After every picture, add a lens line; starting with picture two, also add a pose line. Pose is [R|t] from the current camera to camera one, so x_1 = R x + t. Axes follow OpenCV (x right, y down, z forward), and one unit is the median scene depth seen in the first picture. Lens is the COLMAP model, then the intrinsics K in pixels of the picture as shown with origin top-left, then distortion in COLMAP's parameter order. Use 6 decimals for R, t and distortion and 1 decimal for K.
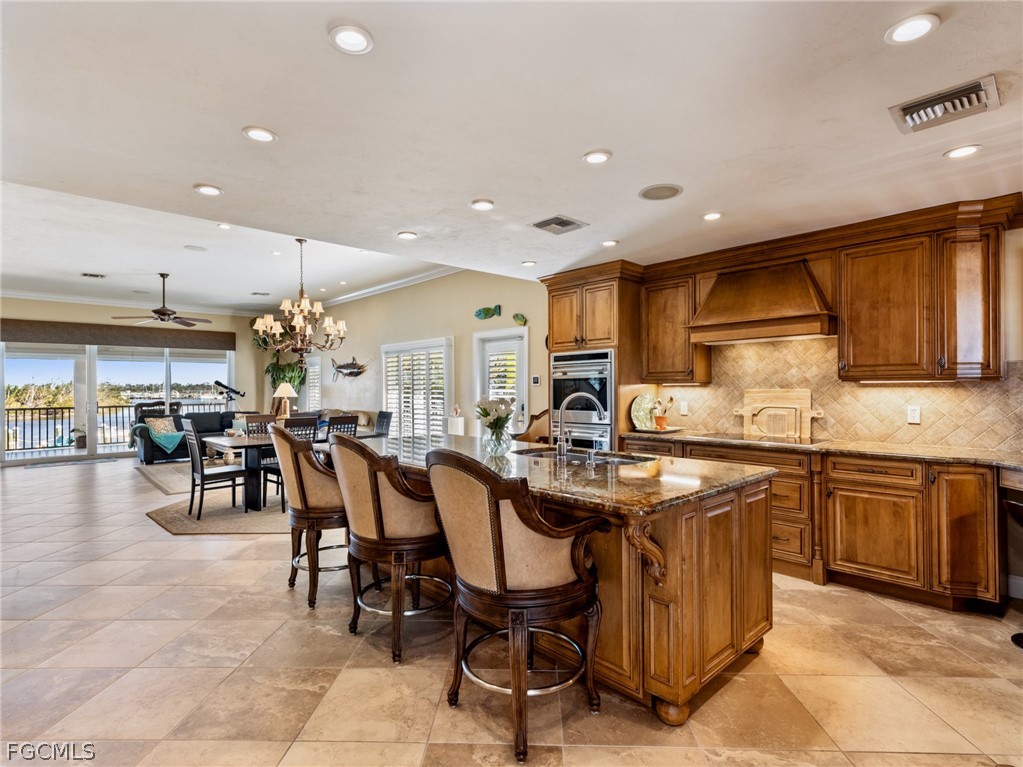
lens RADIAL K [[517.5, 0, 513.9], [0, 517.5, 384.7], [0, 0, 1]] dist [0.008624, -0.001583]
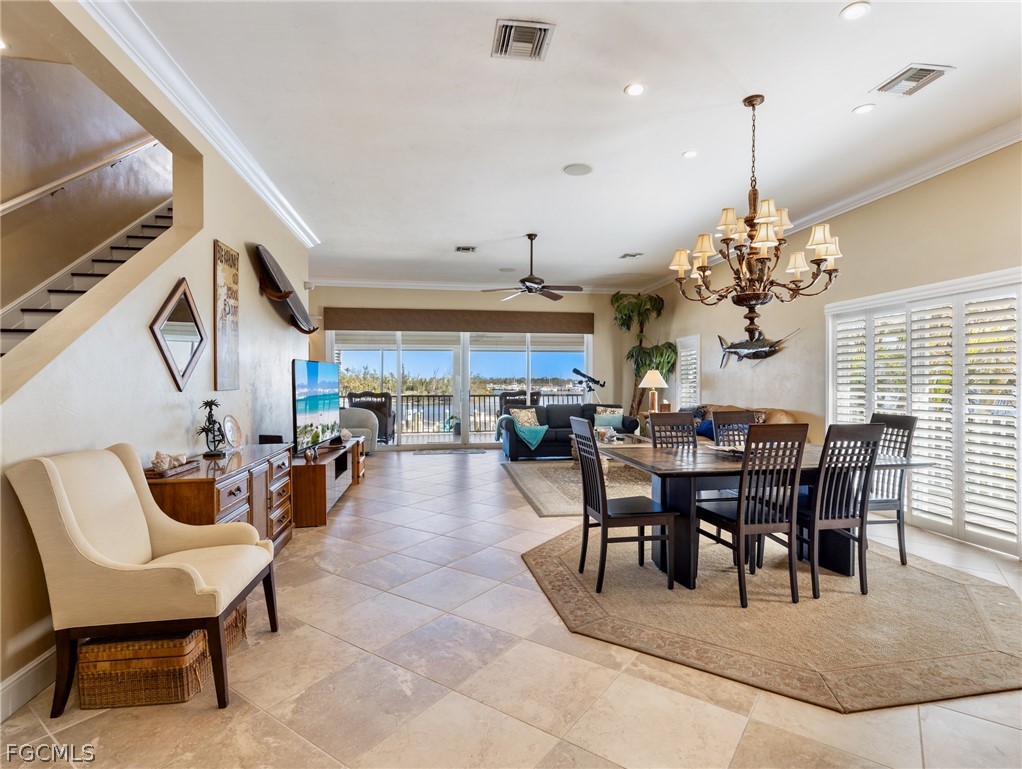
lens RADIAL K [[516.9, 0, 513.4], [0, 516.9, 385.7], [0, 0, 1]] dist [0.008624, -0.001583]
pose [[0.827909, 0.010431, -0.560766, -0.183415], [-0.003361, 0.999901, 0.013637, 0.010895], [0.560853, -0.009406, 0.827862, 0.236008]]
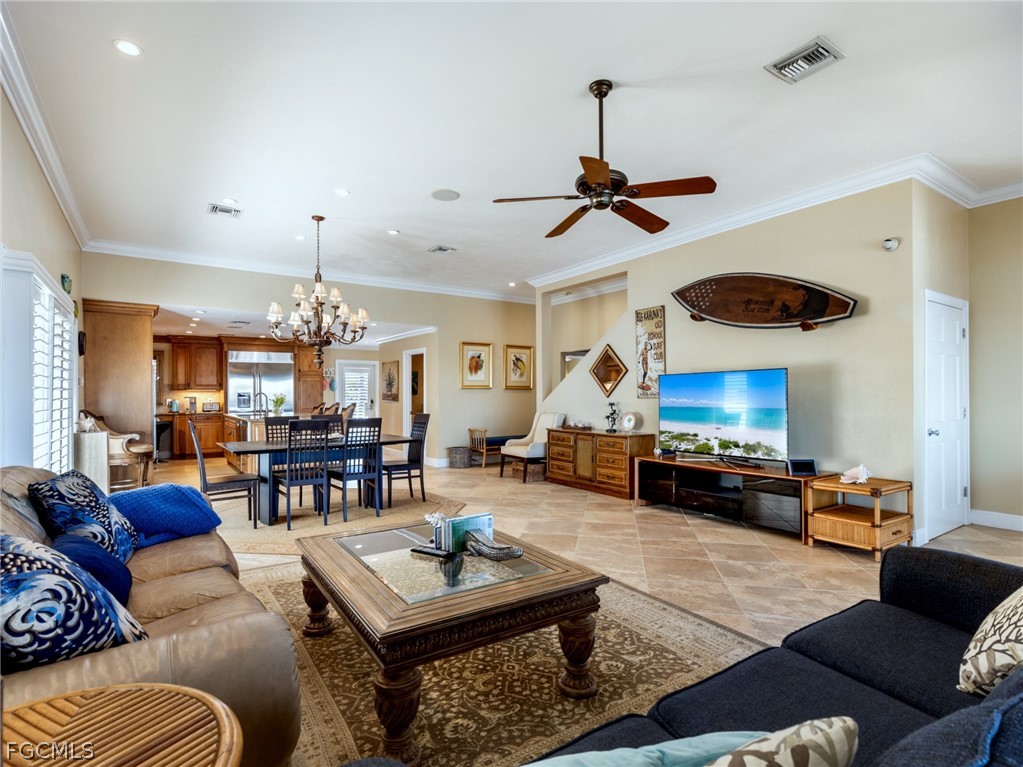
lens RADIAL K [[522.4, 0, 515.5], [0, 522.4, 386.9], [0, 0, 1]] dist [0.010427, -0.000403]
pose [[-0.988771, 0.011093, 0.149029, -0.515647], [0.008078, 0.999751, -0.020822, 0.018591], [-0.149223, -0.019385, -0.988614, 1.084985]]
